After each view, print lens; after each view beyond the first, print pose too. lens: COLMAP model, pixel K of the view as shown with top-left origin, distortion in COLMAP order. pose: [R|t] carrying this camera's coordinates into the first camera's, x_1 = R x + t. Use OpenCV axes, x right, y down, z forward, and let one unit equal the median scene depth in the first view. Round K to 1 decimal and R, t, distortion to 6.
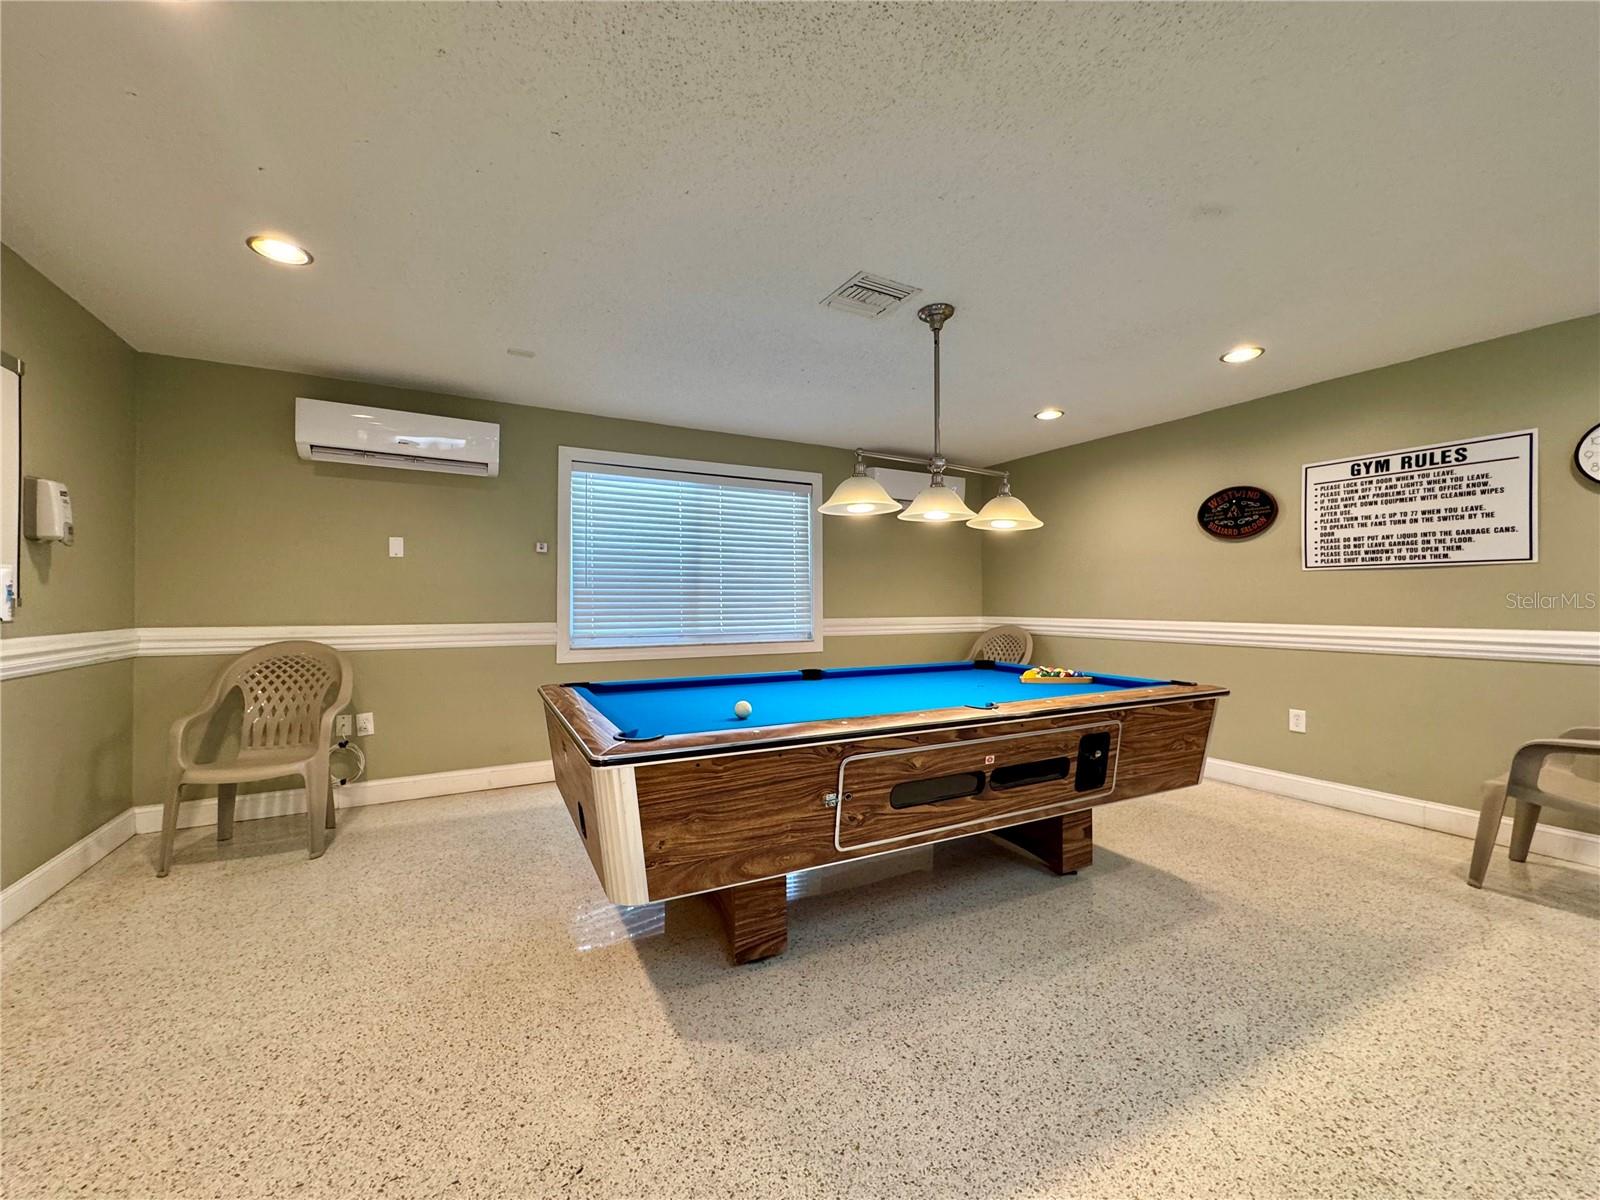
lens RADIAL K [[636.6, 0, 801.0], [0, 636.6, 603.6], [0, 0, 1]] dist [-0.002045, -0.000179]
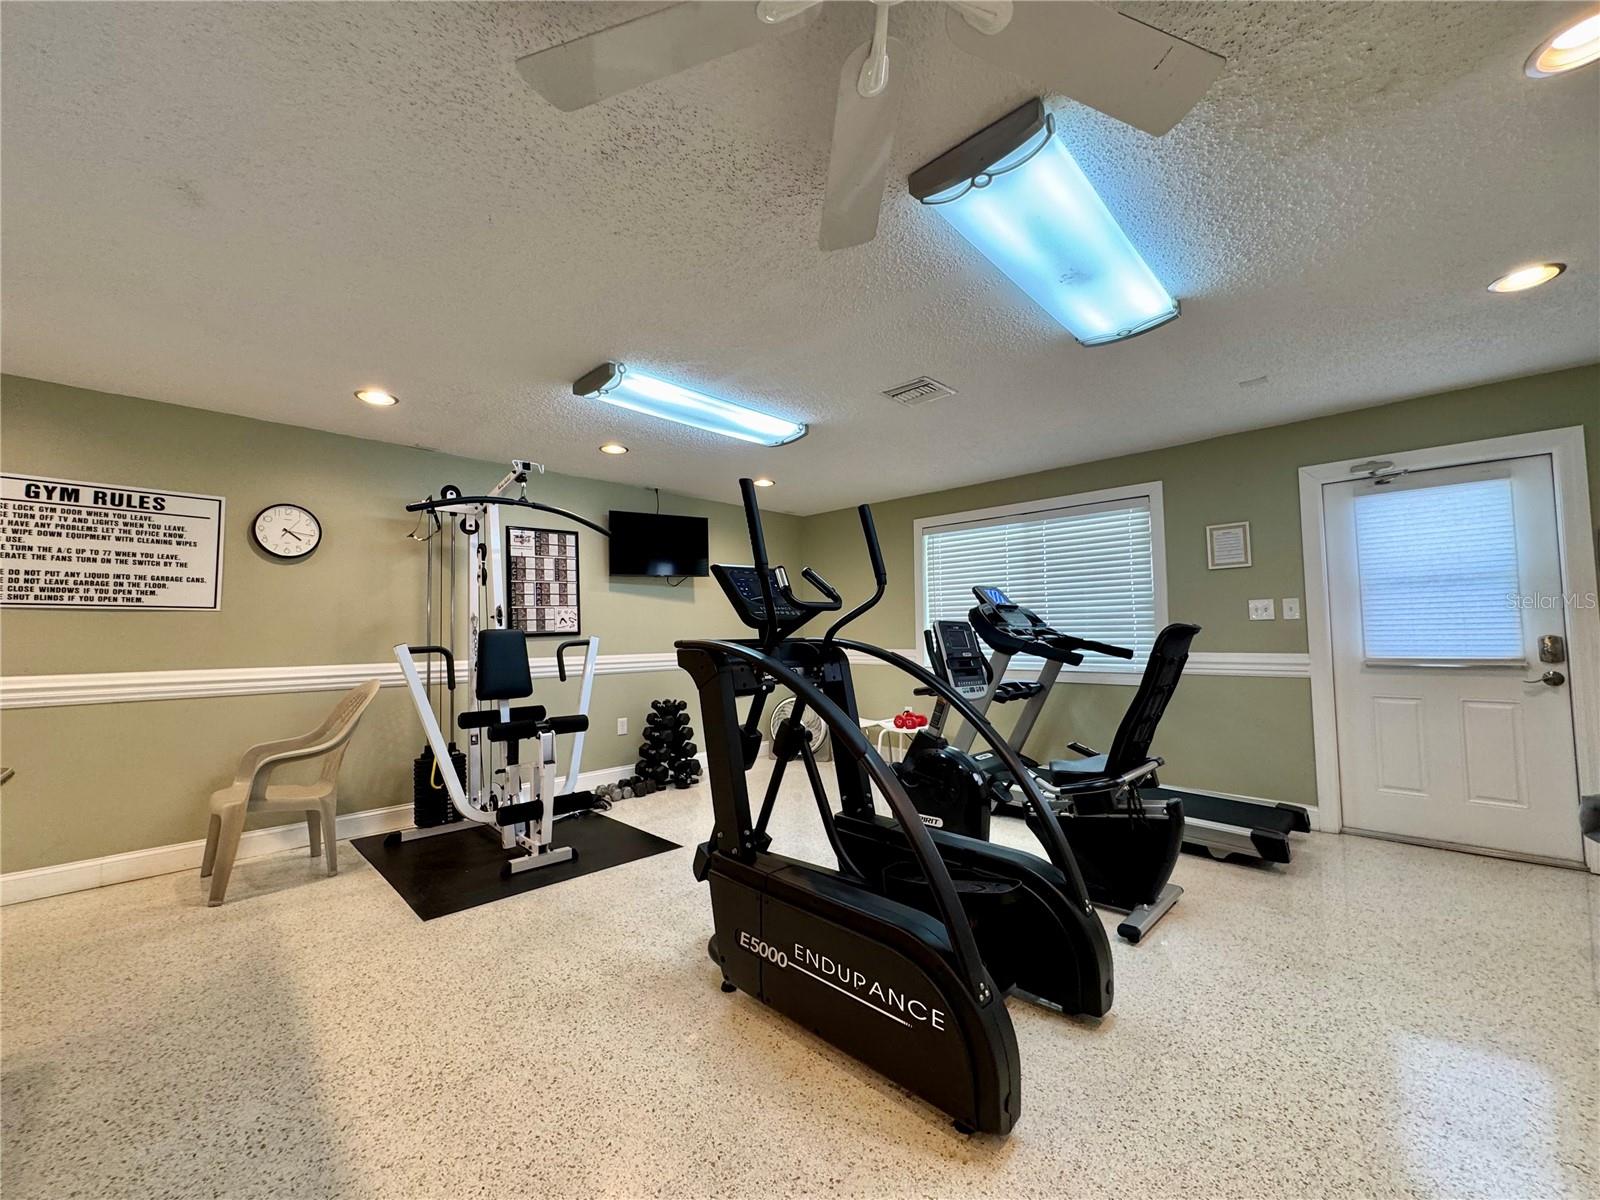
lens RADIAL K [[636.6, 0, 800.8], [0, 636.6, 599.3], [0, 0, 1]] dist [-0.002045, -0.000179]
pose [[-0.287637, 0.059941, 0.955862, -0.239497], [0.016080, 0.998201, -0.057757, -0.001146], [-0.957605, -0.001243, -0.288083, 0.280614]]
